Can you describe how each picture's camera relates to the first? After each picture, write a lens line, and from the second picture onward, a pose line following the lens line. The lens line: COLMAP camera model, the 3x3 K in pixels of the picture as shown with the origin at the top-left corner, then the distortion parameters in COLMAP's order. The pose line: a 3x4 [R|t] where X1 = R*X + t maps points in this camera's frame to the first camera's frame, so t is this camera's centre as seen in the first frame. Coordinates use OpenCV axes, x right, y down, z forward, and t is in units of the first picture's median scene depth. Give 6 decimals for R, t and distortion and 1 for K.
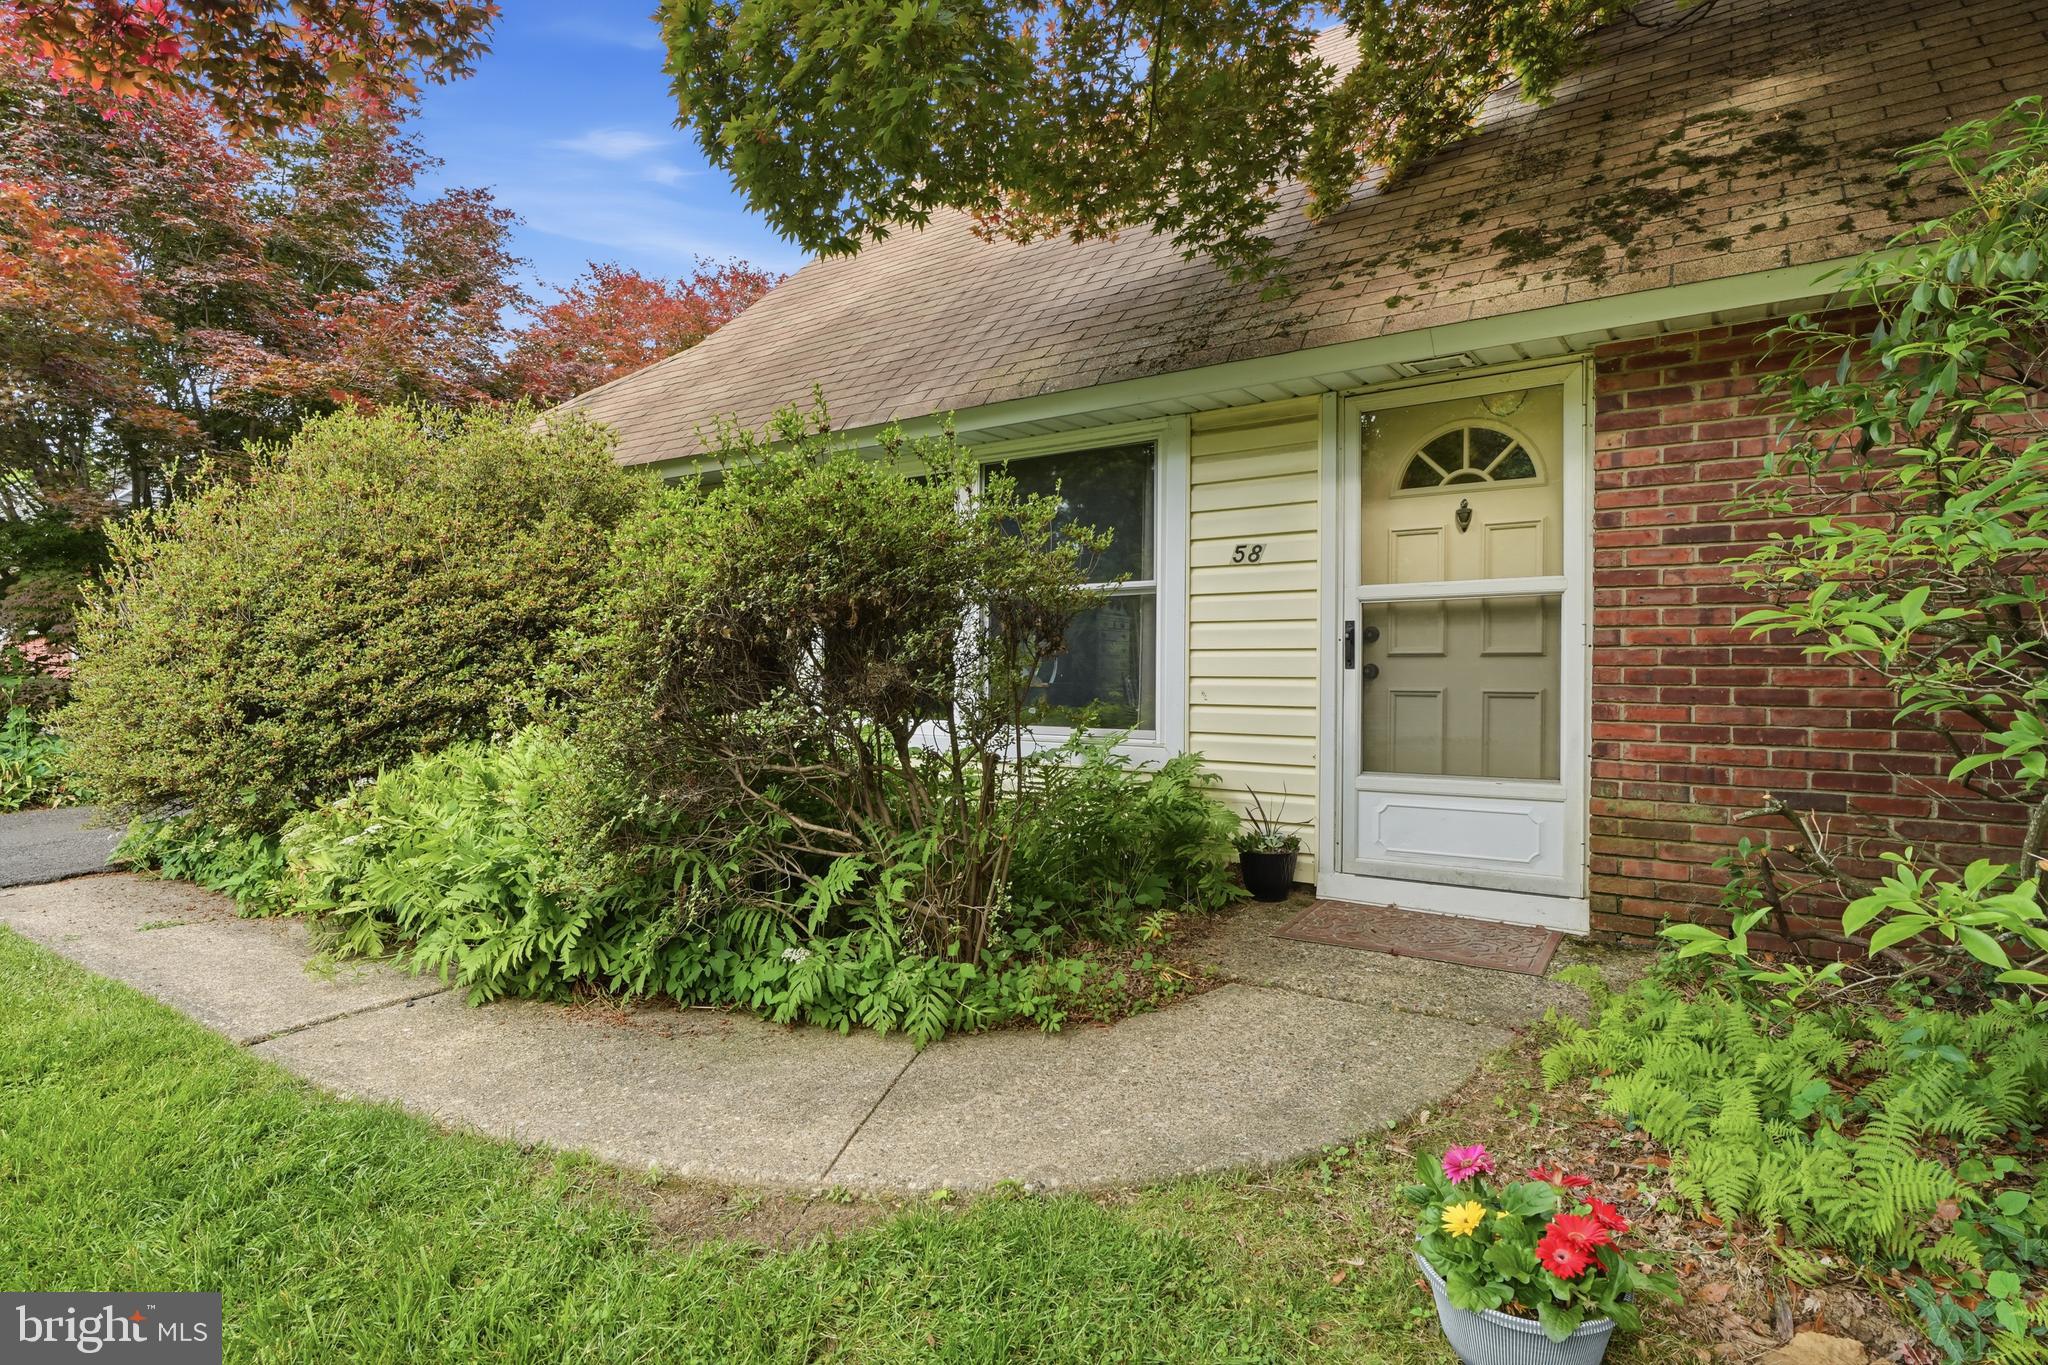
lens RADIAL K [[1088.3, 0, 1010.5], [0, 1088.3, 679.2], [0, 0, 1]] dist [0.002277, -0.000091]
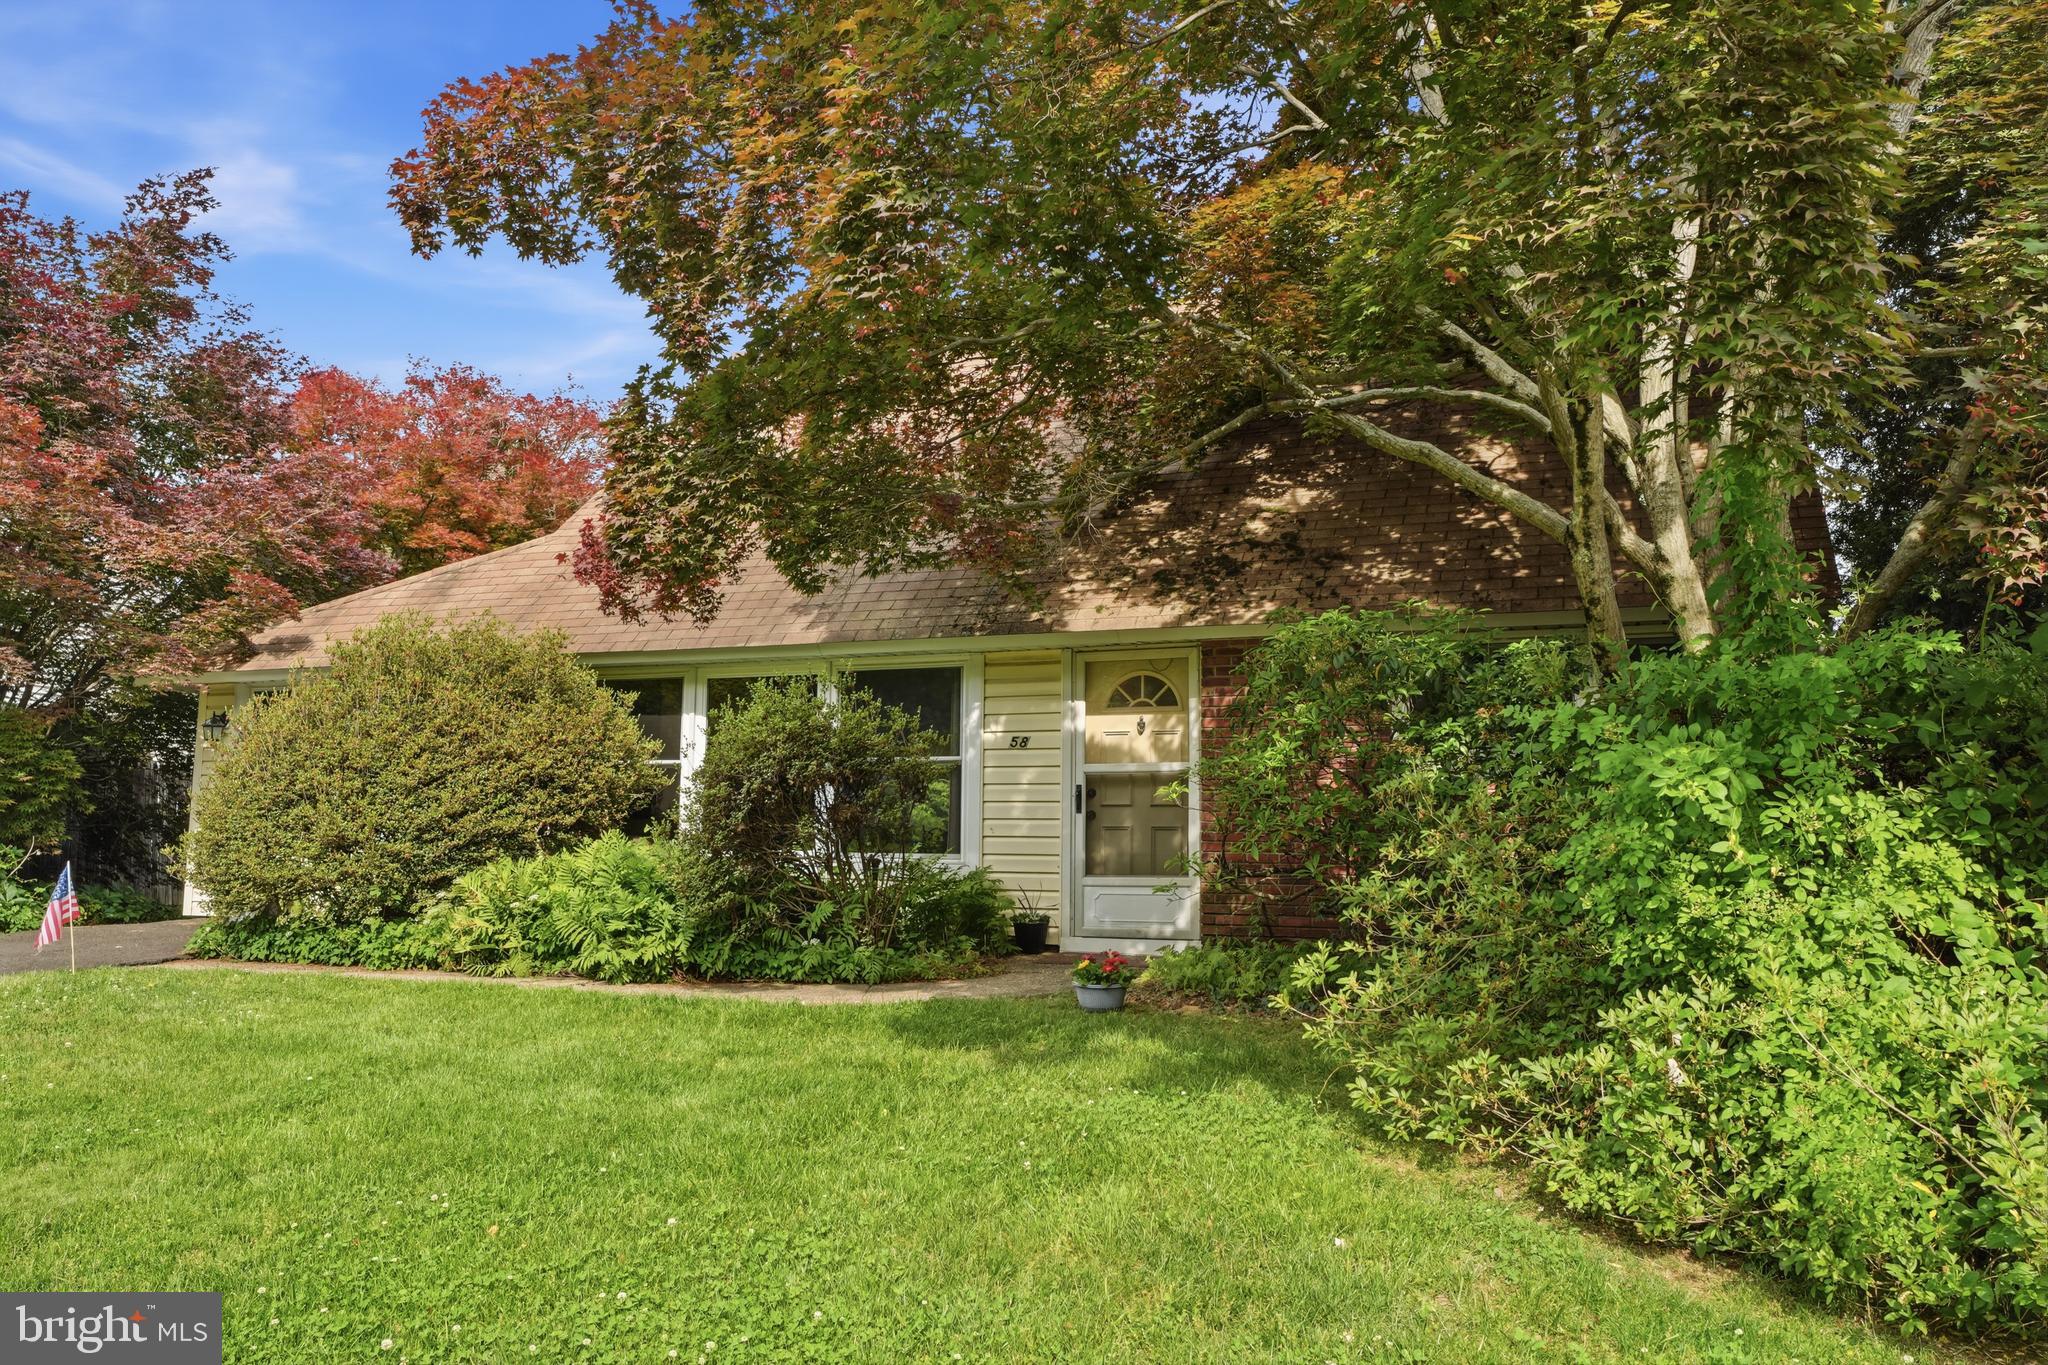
lens RADIAL K [[1088.3, 0, 1022.8], [0, 1088.3, 679.2], [0, 0, 1]] dist [0.002277, -0.000091]
pose [[0.974552, 0.036891, 0.221103, -0.153256], [-0.004555, 0.989420, -0.145006, 0.029579], [-0.224113, 0.140308, 0.964410, -0.636937]]
